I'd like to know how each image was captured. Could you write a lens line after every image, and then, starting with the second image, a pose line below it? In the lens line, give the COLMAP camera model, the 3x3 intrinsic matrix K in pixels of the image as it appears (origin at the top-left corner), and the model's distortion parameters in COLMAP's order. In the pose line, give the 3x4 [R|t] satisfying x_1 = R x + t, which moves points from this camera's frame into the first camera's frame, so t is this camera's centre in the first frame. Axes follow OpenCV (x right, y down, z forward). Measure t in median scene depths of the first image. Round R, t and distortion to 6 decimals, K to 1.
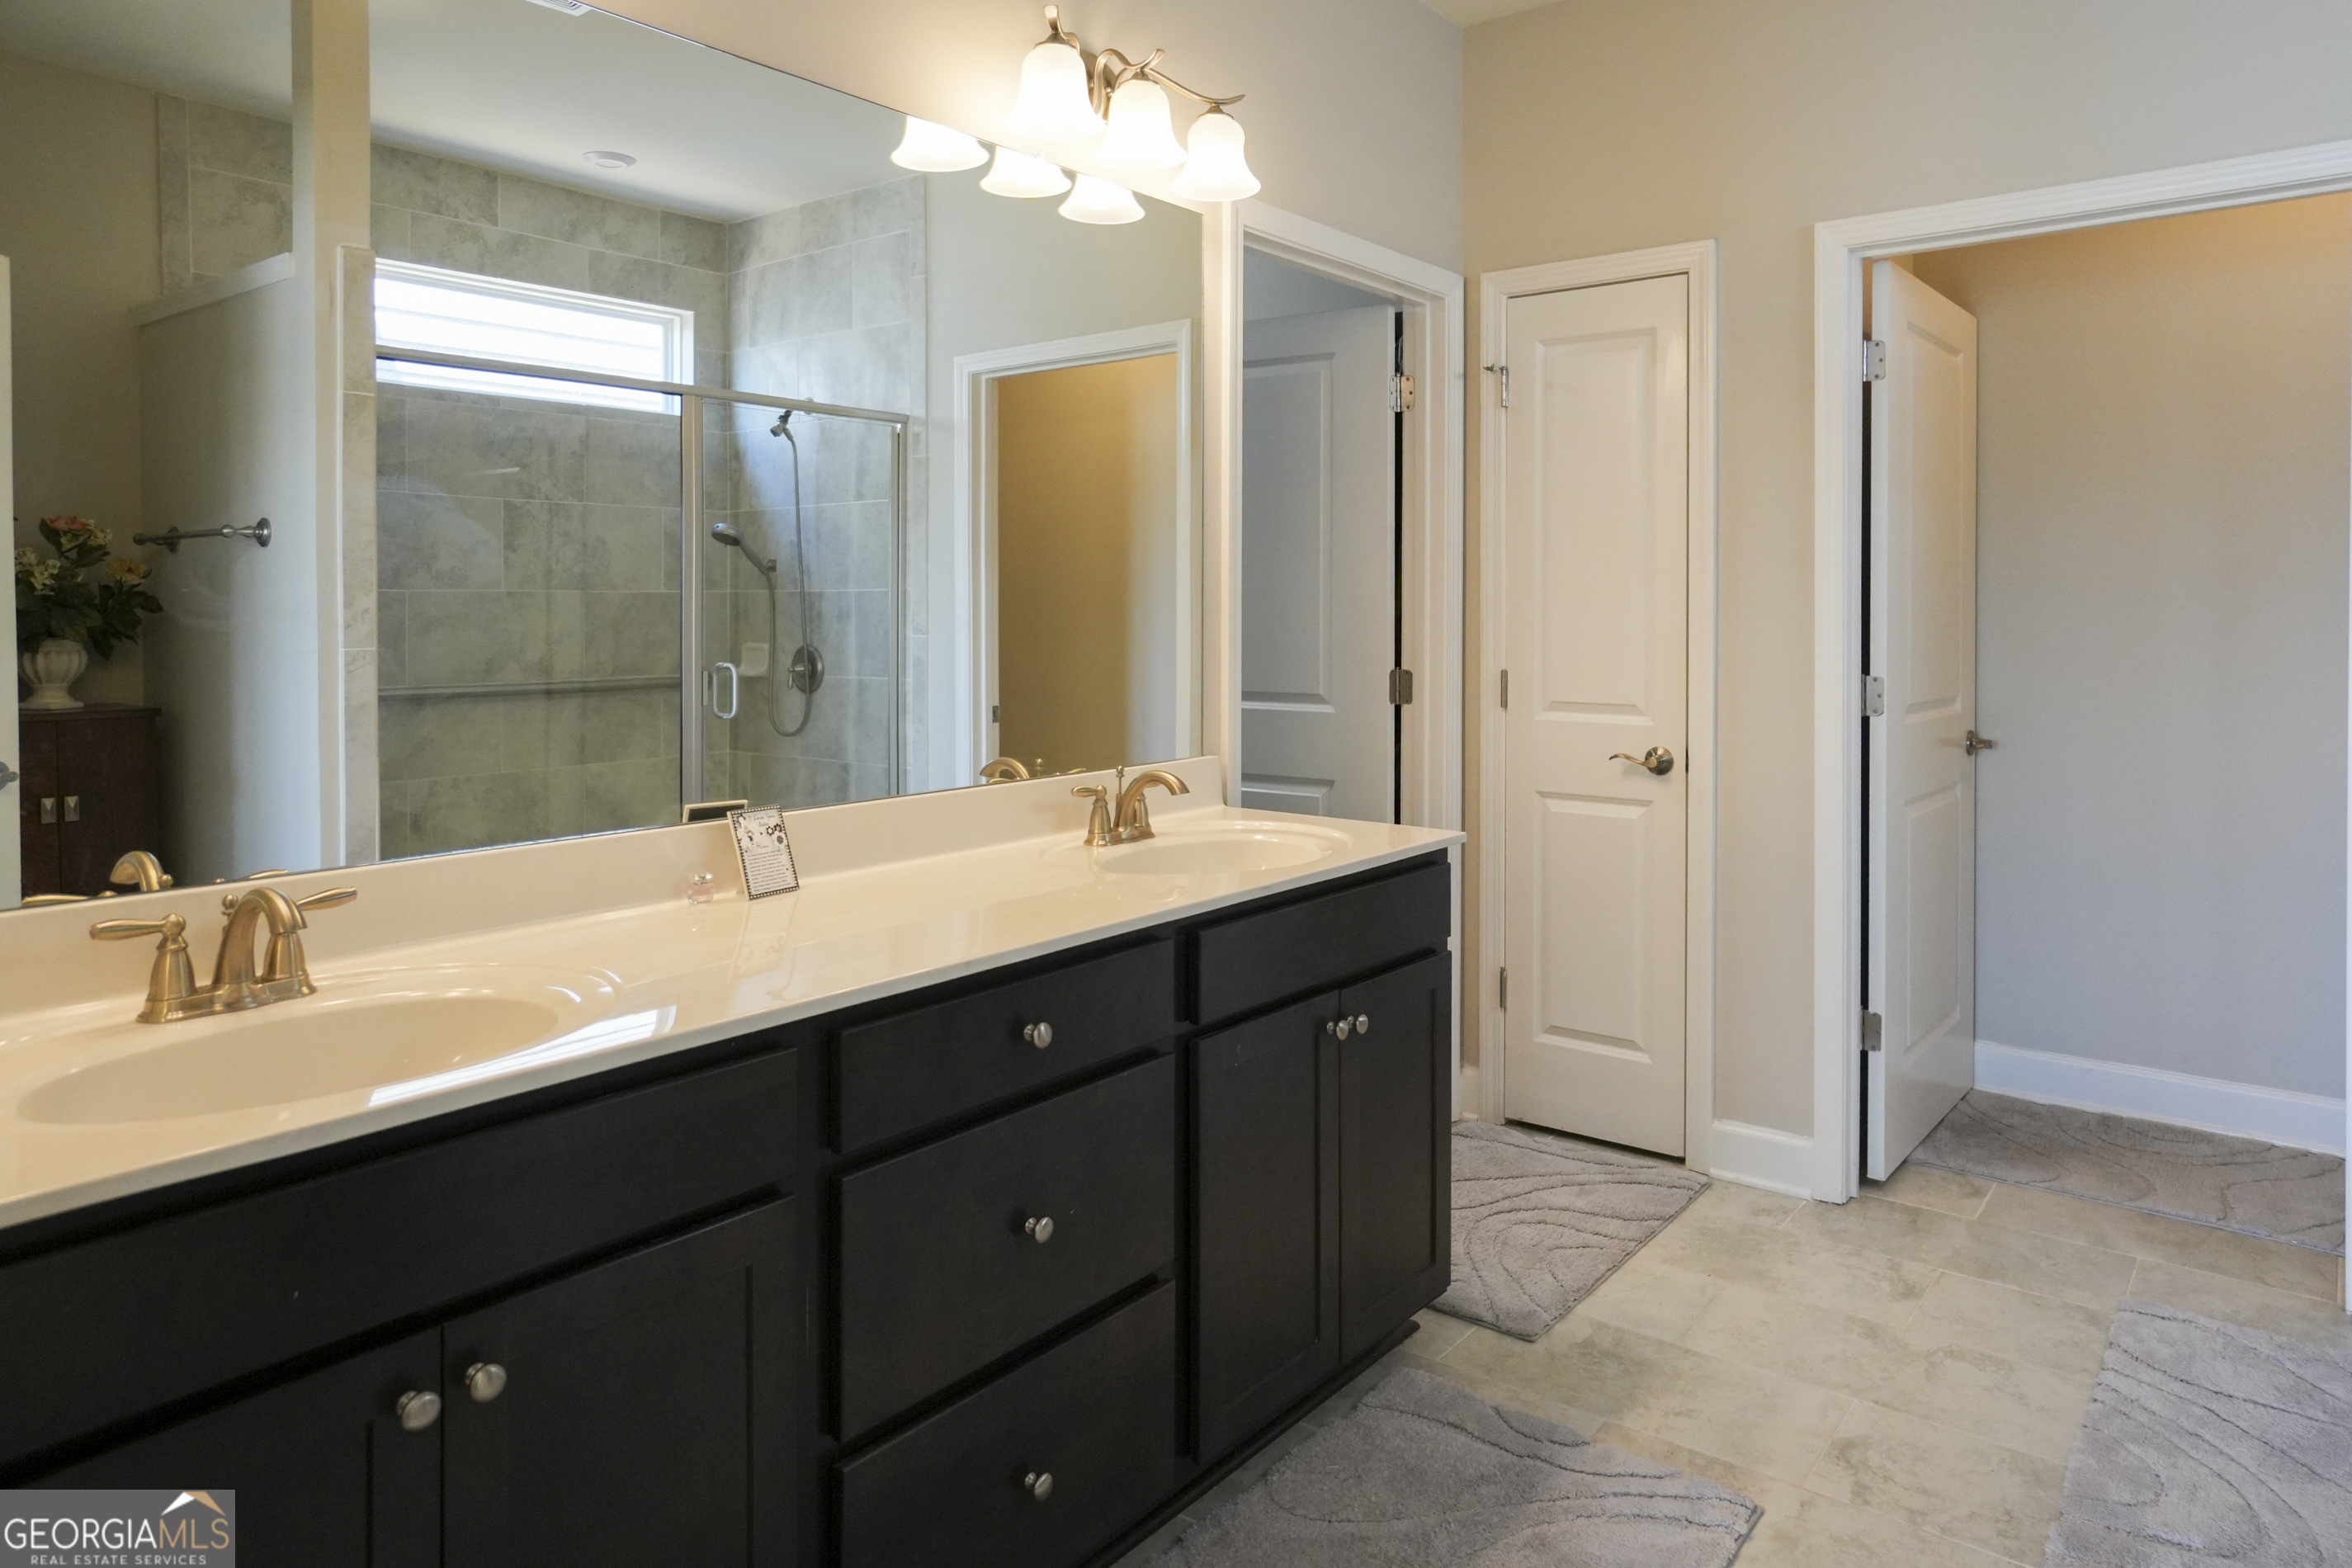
lens RADIAL K [[1495.5, 0, 1176.0], [0, 1495.5, 784.0], [0, 0, 1]] dist [-0.032628, 0.042786]
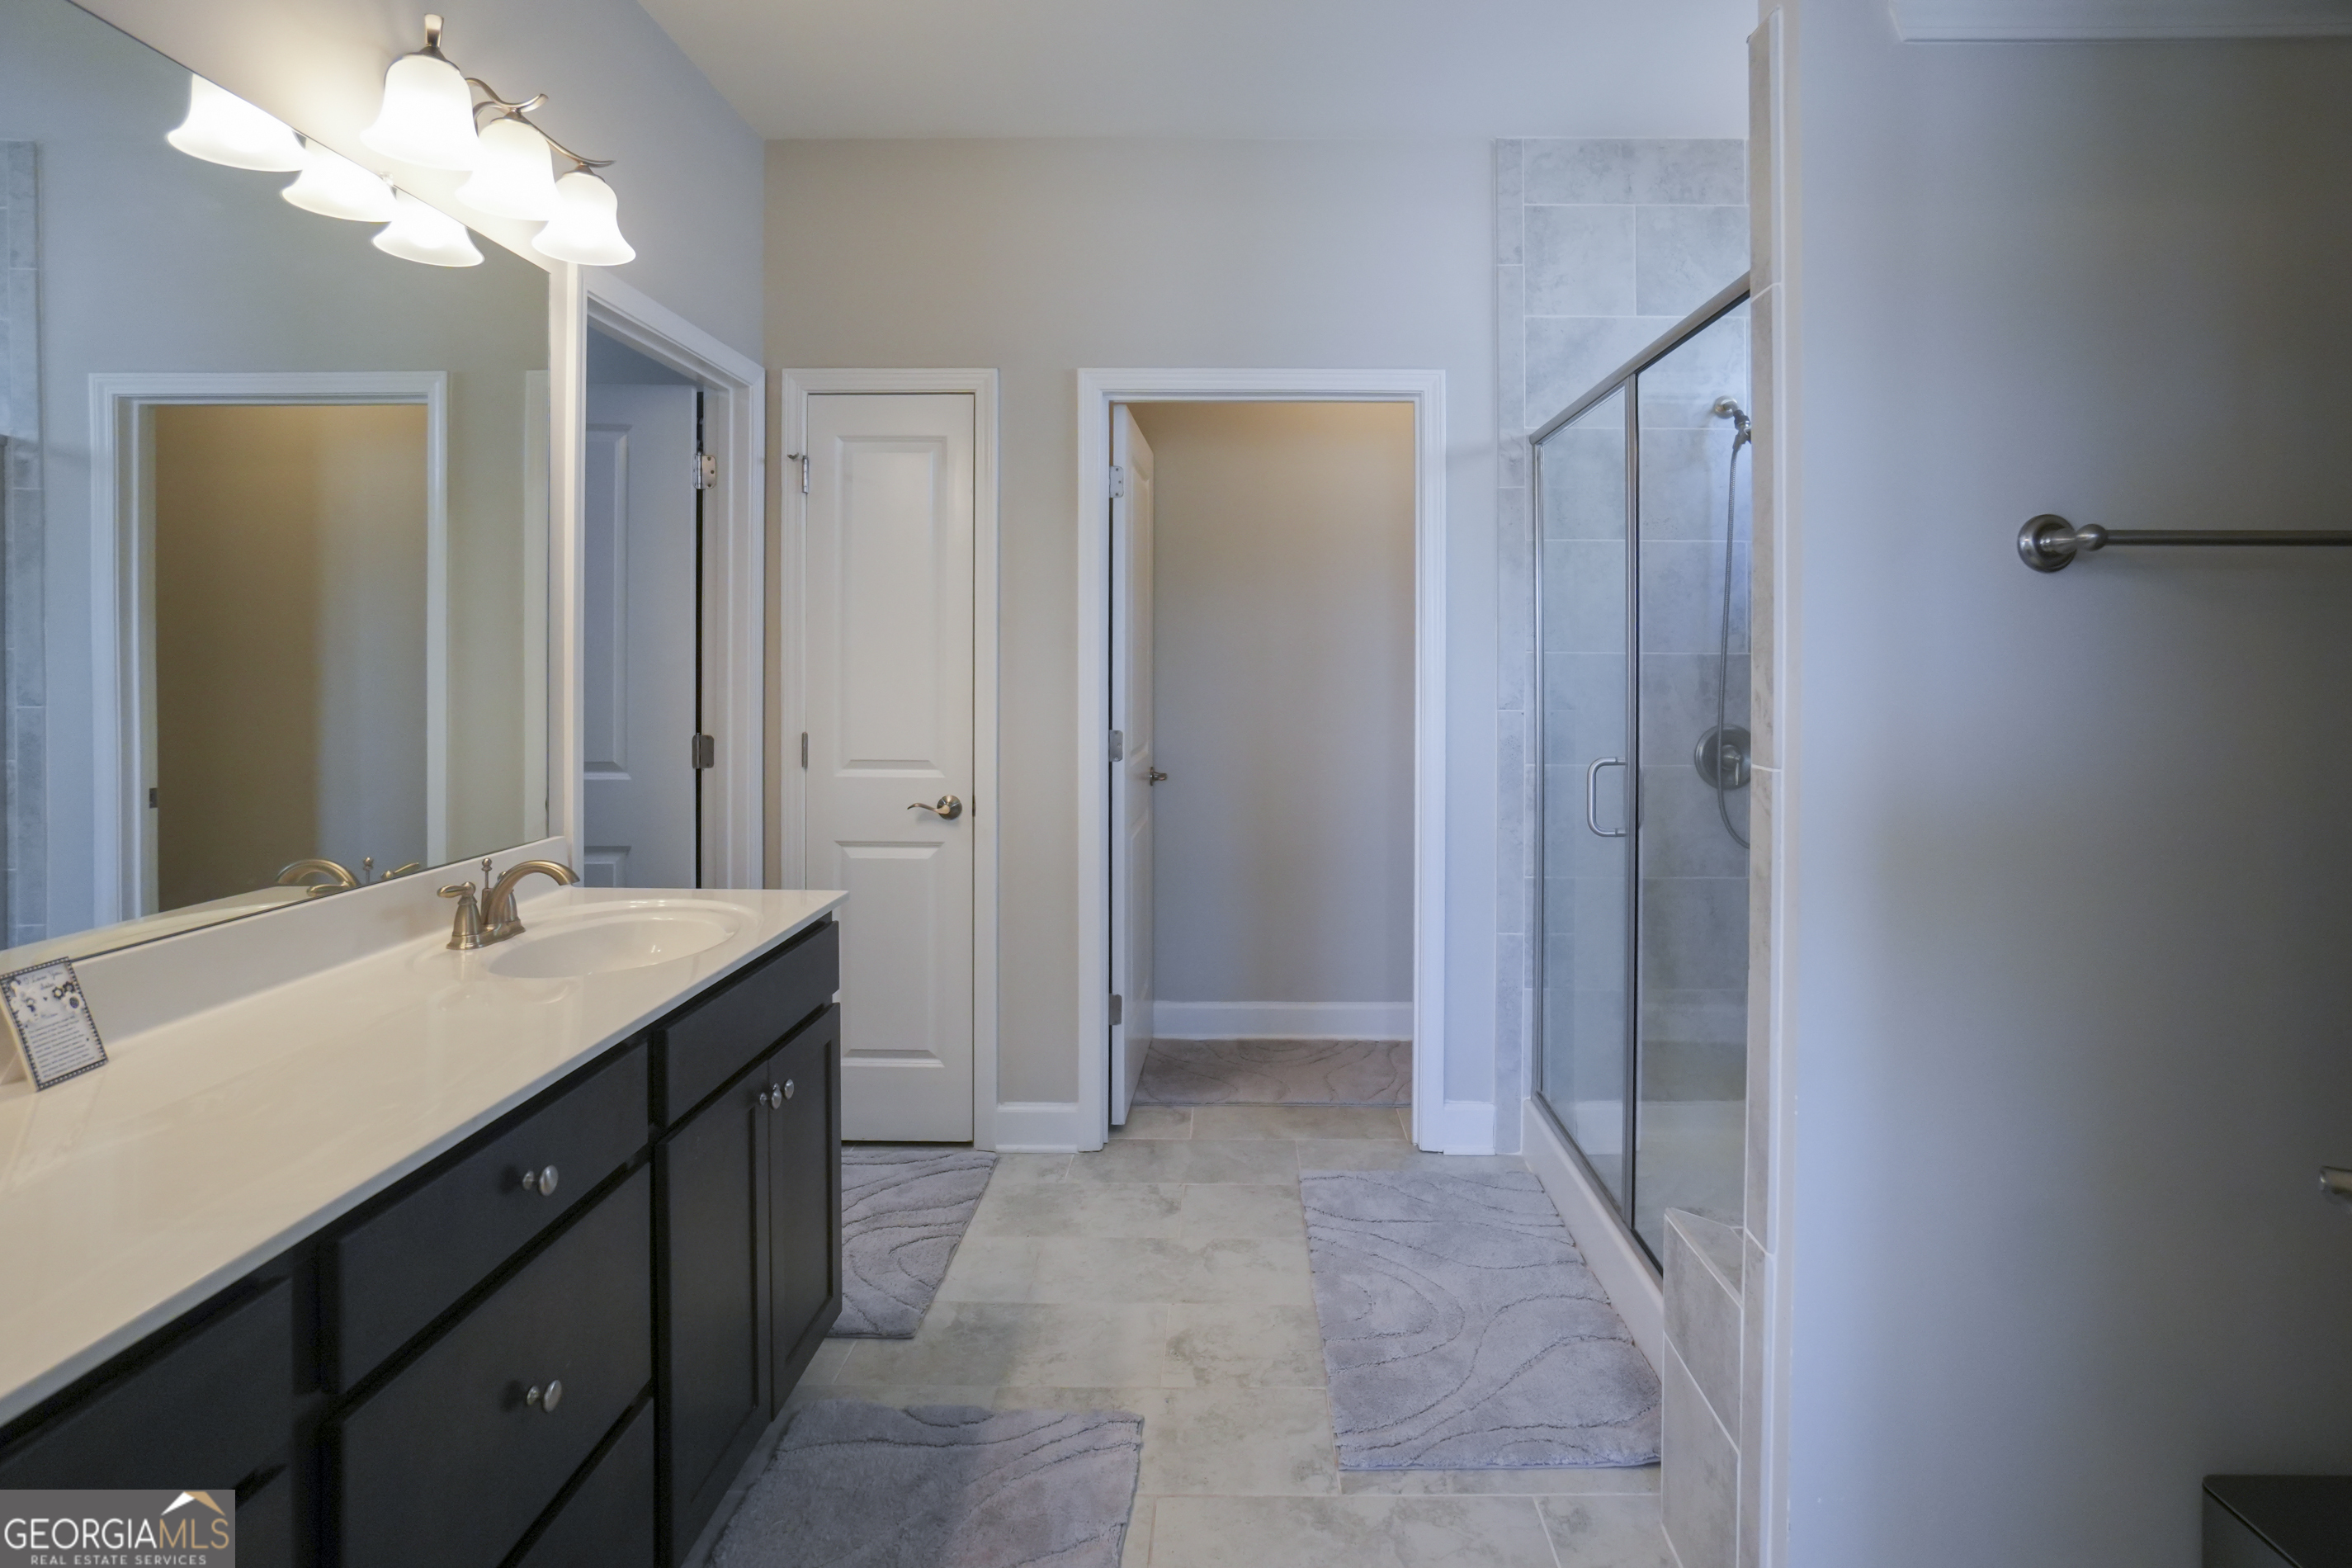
lens RADIAL K [[1288.8, 0, 1176.0], [0, 1288.8, 784.0], [0, 0, 1]] dist [-0.043227, 0.022857]
pose [[0.783799, -0.057645, 0.618333, -0.168957], [0.067453, 0.997694, 0.007508, -0.031723], [-0.617340, 0.035824, 0.785880, 0.112324]]
